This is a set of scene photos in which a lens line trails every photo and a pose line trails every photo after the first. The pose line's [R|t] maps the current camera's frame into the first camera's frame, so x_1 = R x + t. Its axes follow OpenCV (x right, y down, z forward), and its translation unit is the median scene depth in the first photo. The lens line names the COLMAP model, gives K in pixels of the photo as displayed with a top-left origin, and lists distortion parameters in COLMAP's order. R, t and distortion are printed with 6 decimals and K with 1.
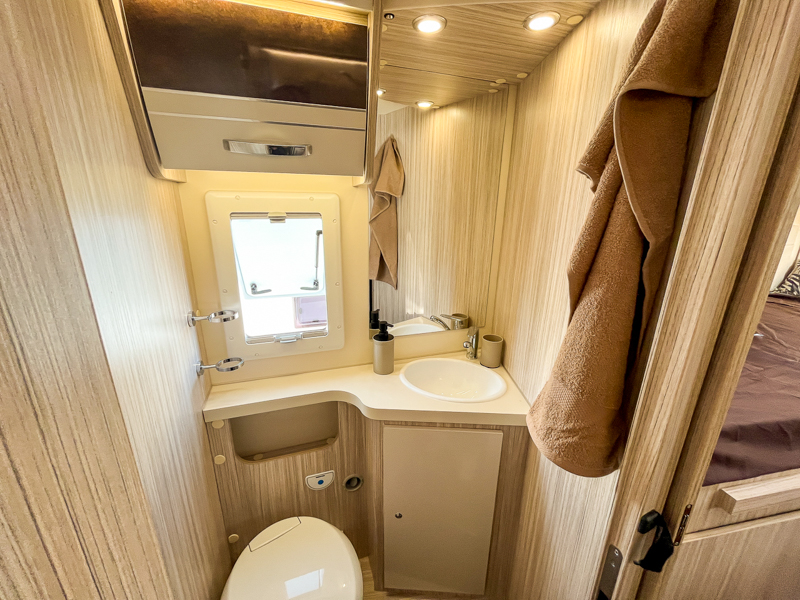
lens RADIAL K [[327.0, 0, 400.0], [0, 327.0, 300.0], [0, 0, 1]] dist [0.000549, 0.000714]
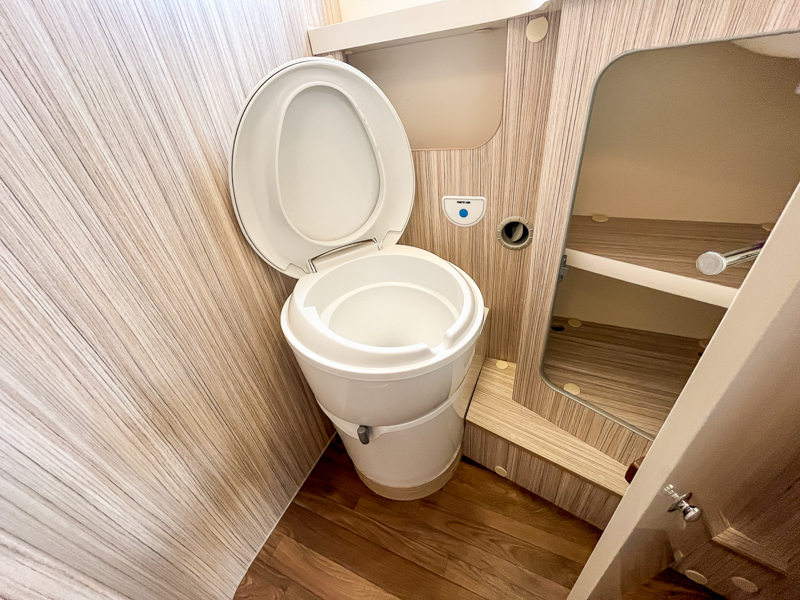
lens RADIAL K [[327.0, 0, 400.0], [0, 327.0, 300.0], [0, 0, 1]] dist [0.000549, 0.000714]
pose [[0.732146, 0.303108, -0.609990, 0.107123], [-0.082870, 0.928518, 0.361921, 0.492177], [0.676088, -0.214429, 0.704929, 0.428666]]
